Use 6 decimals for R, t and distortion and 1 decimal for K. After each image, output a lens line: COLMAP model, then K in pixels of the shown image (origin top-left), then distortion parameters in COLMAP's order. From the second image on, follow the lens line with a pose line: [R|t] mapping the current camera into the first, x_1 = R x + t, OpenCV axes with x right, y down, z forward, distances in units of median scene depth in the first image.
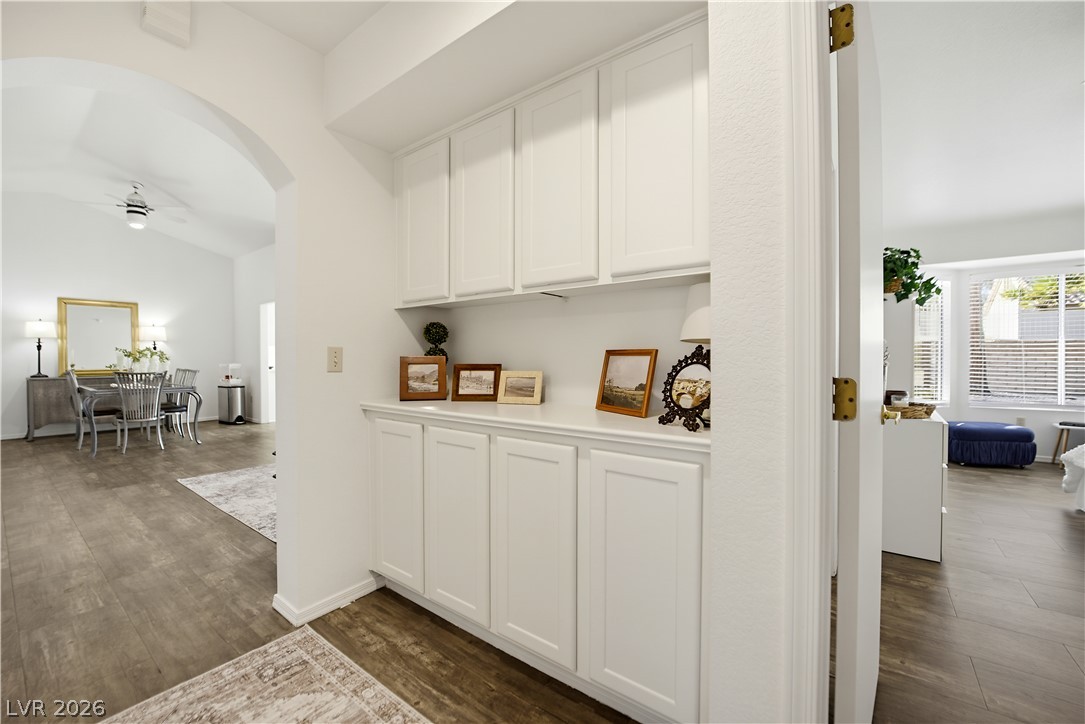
lens RADIAL K [[438.6, 0, 542.5], [0, 438.6, 362.0], [0, 0, 1]] dist [-0.020500, 0.000404]
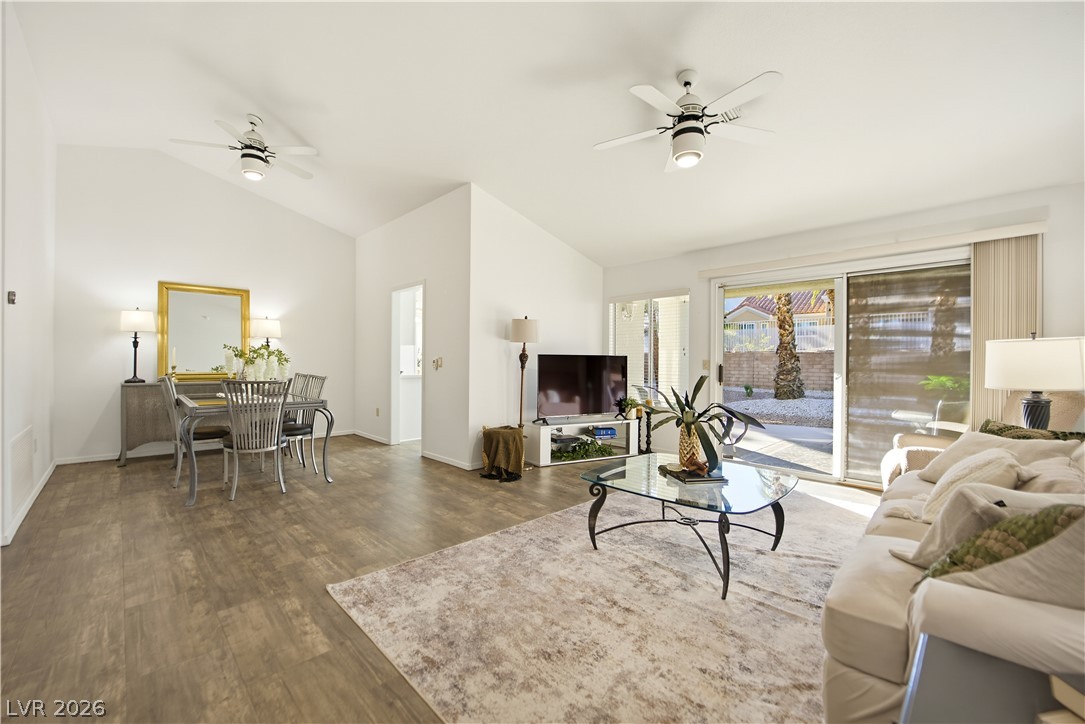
lens RADIAL K [[438.6, 0, 542.5], [0, 438.6, 362.0], [0, 0, 1]] dist [-0.020500, 0.000404]
pose [[0.989666, 0.010960, -0.142975, -0.352957], [-0.012210, 0.999894, -0.007869, -0.004439], [0.142874, 0.009533, 0.989695, 0.349312]]
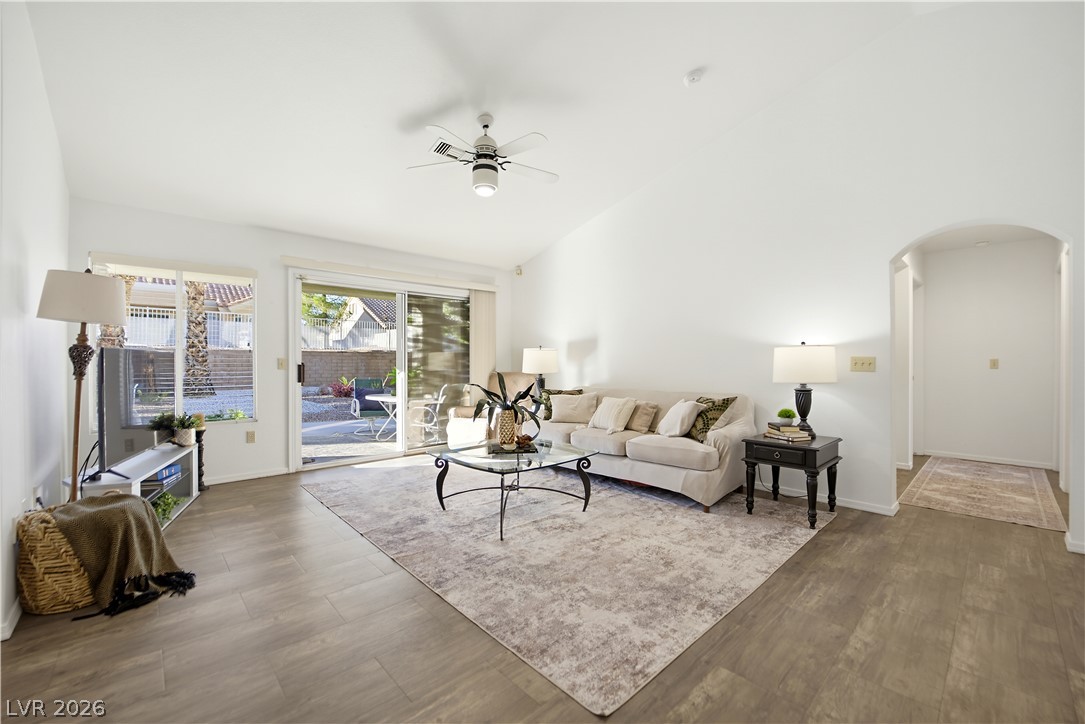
lens RADIAL K [[438.6, 0, 542.5], [0, 438.6, 362.0], [0, 0, 1]] dist [-0.020500, 0.000404]
pose [[0.168987, 0.002742, 0.985614, -0.834769], [0.007858, 0.999961, -0.004129, -0.006004], [-0.985587, 0.008443, 0.168959, 0.689340]]
